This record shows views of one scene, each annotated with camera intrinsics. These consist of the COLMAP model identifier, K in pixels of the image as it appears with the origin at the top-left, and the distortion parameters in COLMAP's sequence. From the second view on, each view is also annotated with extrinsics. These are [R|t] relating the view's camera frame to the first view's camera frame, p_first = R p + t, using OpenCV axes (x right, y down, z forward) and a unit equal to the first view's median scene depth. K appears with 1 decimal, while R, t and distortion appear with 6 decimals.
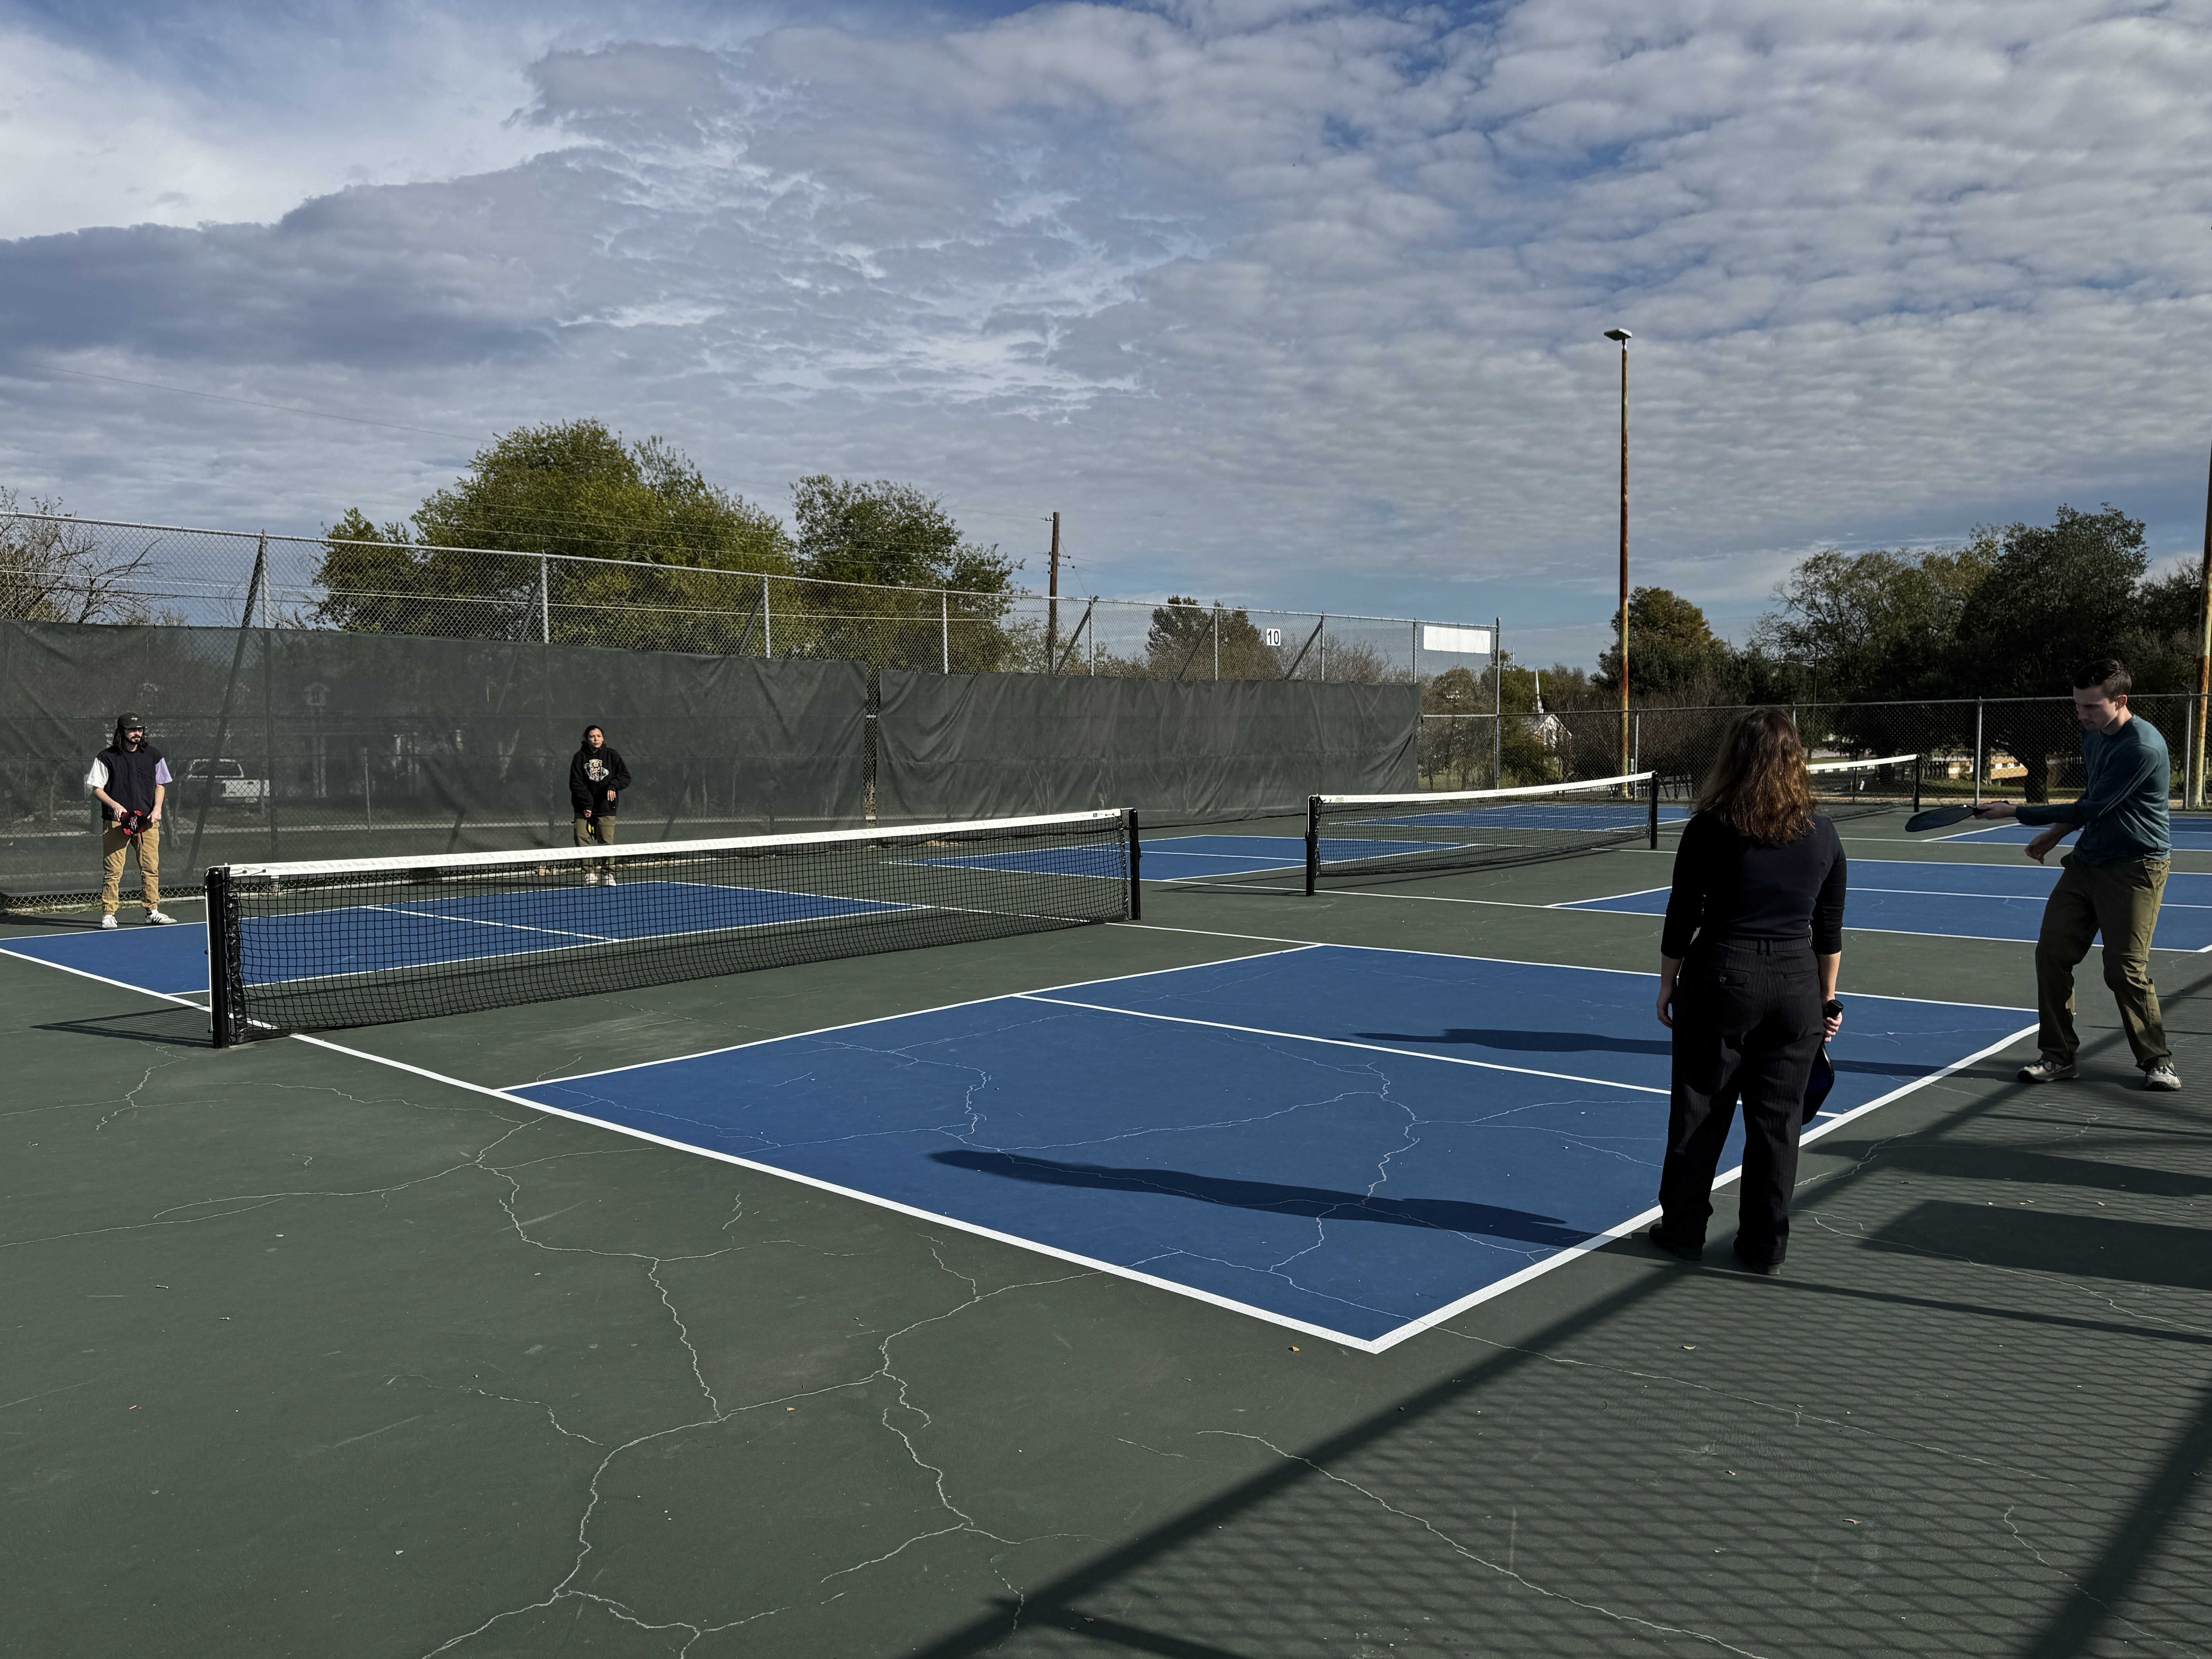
lens RADIAL K [[1692.0, 0, 1132.9], [0, 1692.0, 850.3], [0, 0, 1]] dist [0.065159, -0.068434]
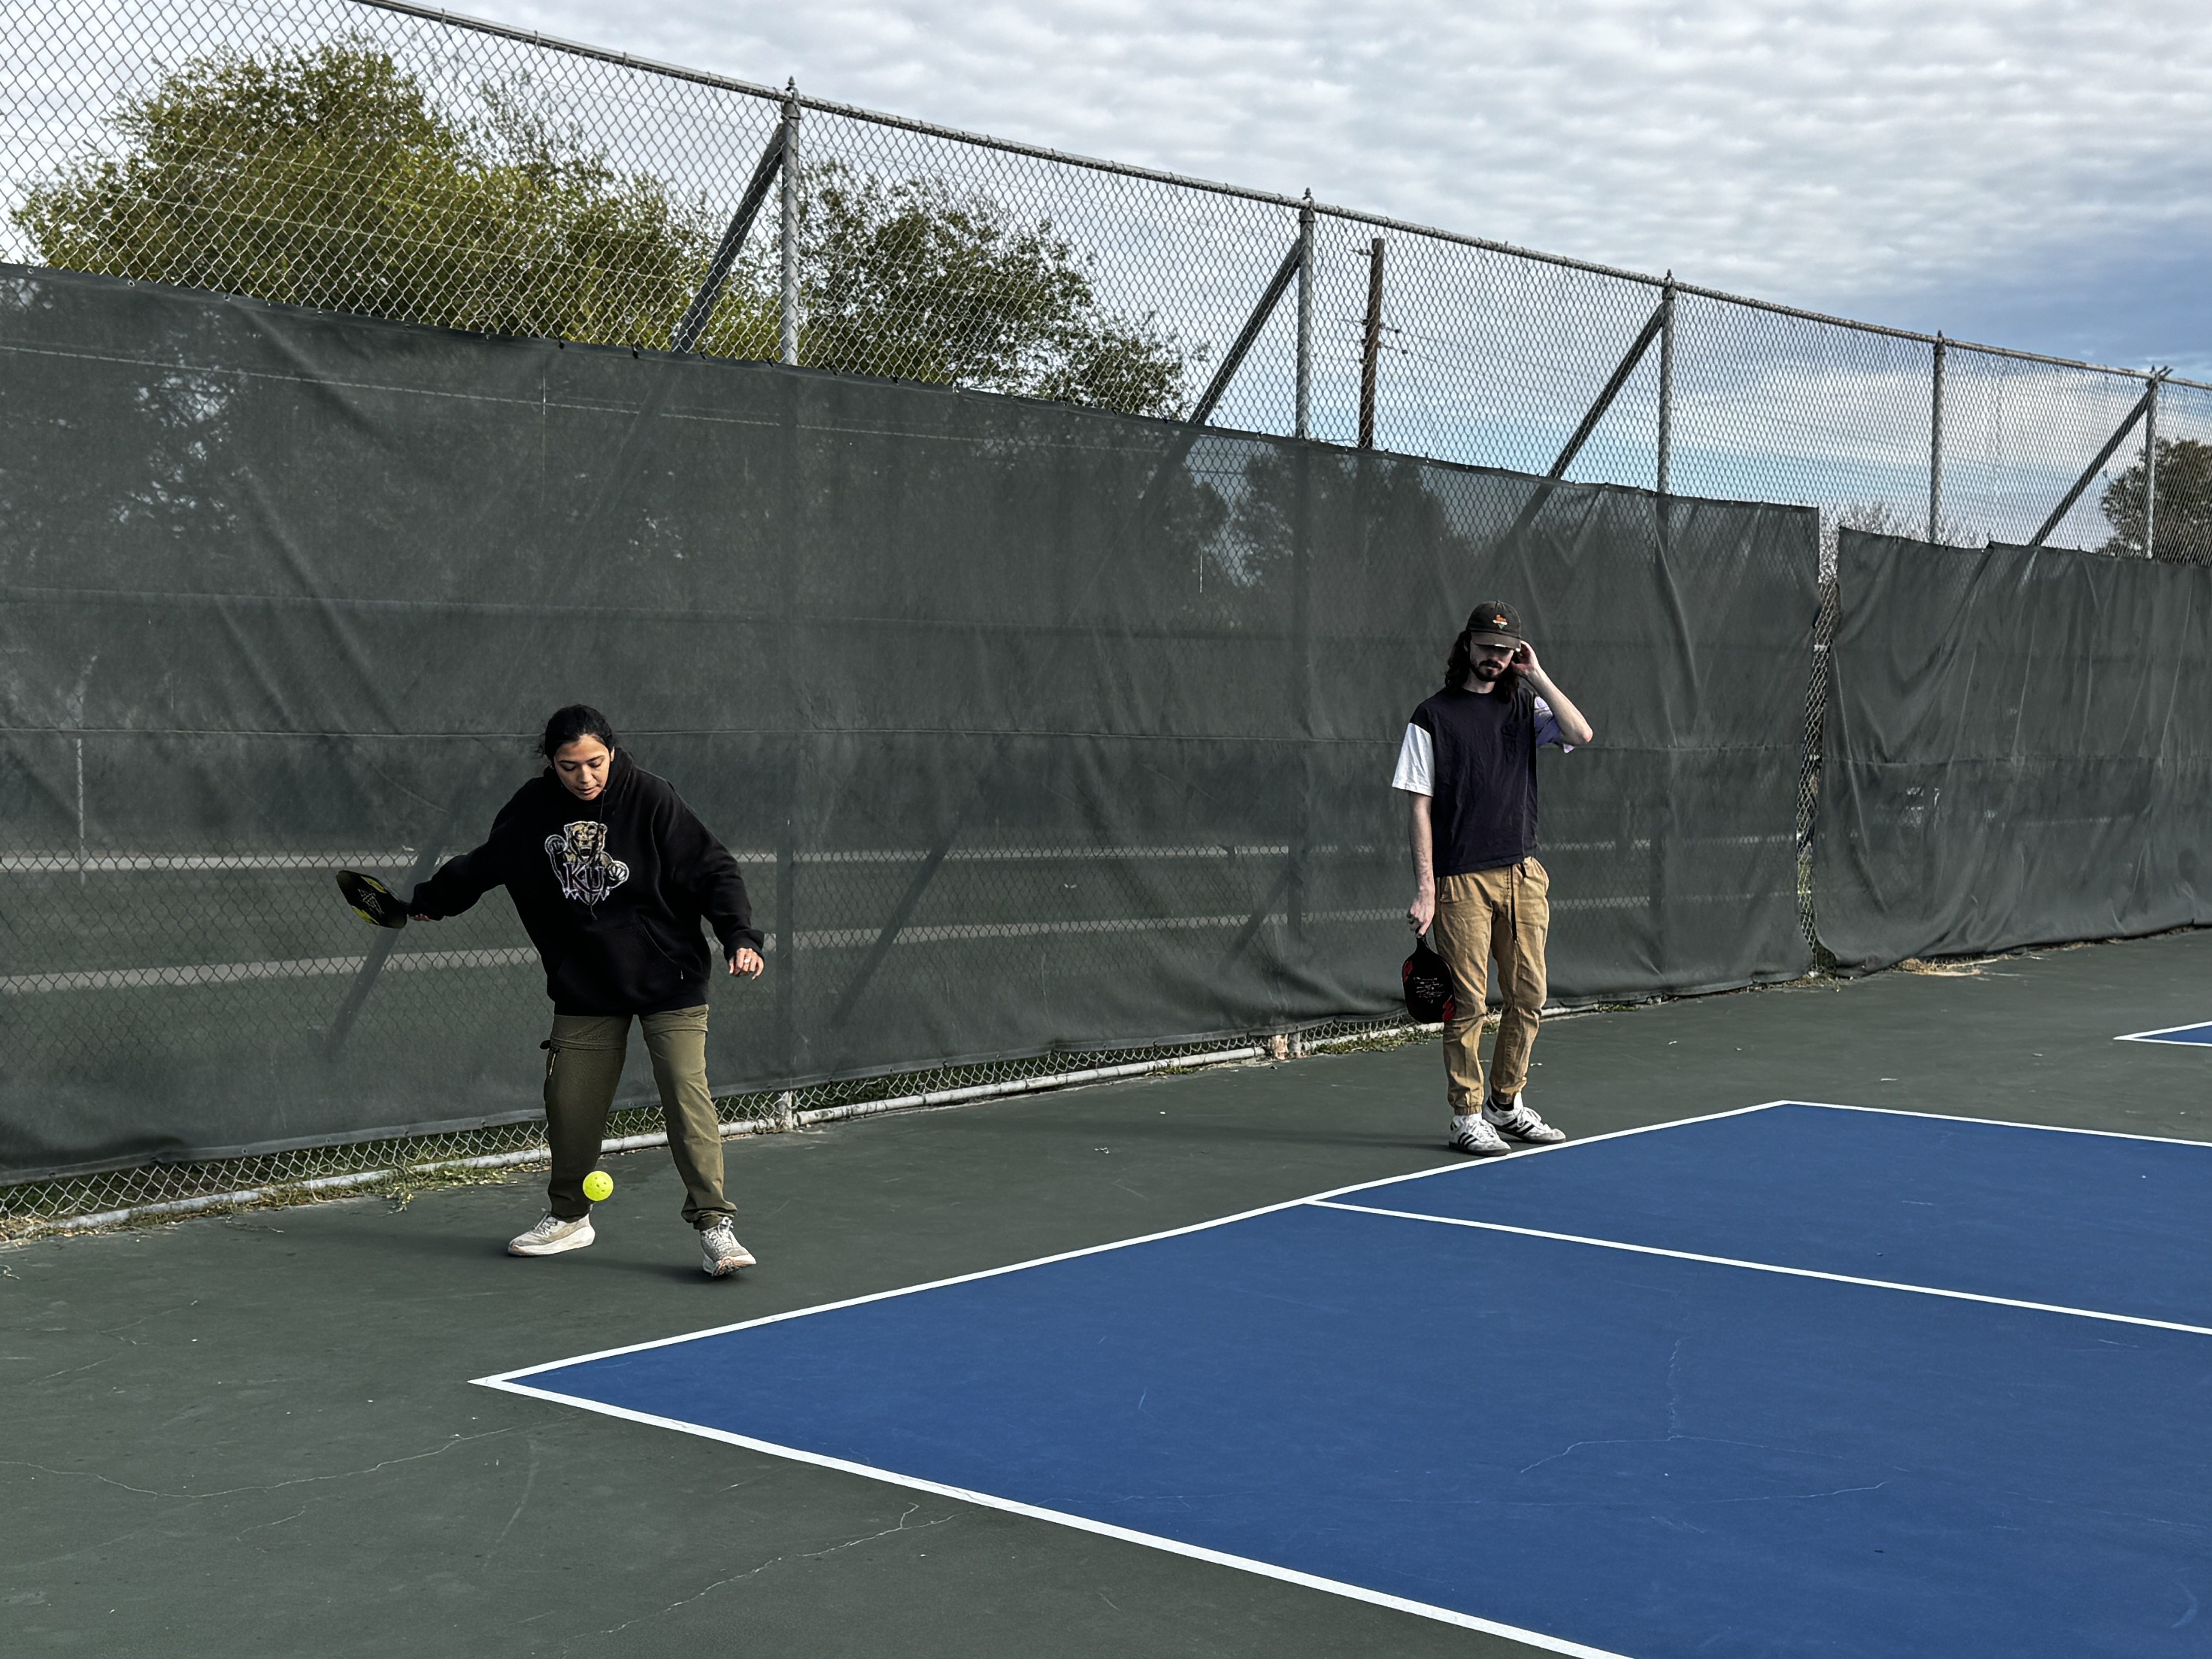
lens RADIAL K [[3078.8, 0, 1123.5], [0, 3078.8, 819.3], [0, 0, 1]] dist [0.136867, 0.000000]
pose [[0.999498, 0.019071, 0.025312, -0.335480], [-0.018373, 0.999452, -0.027525, -0.015438], [-0.025823, 0.027046, 0.999301, 0.276323]]
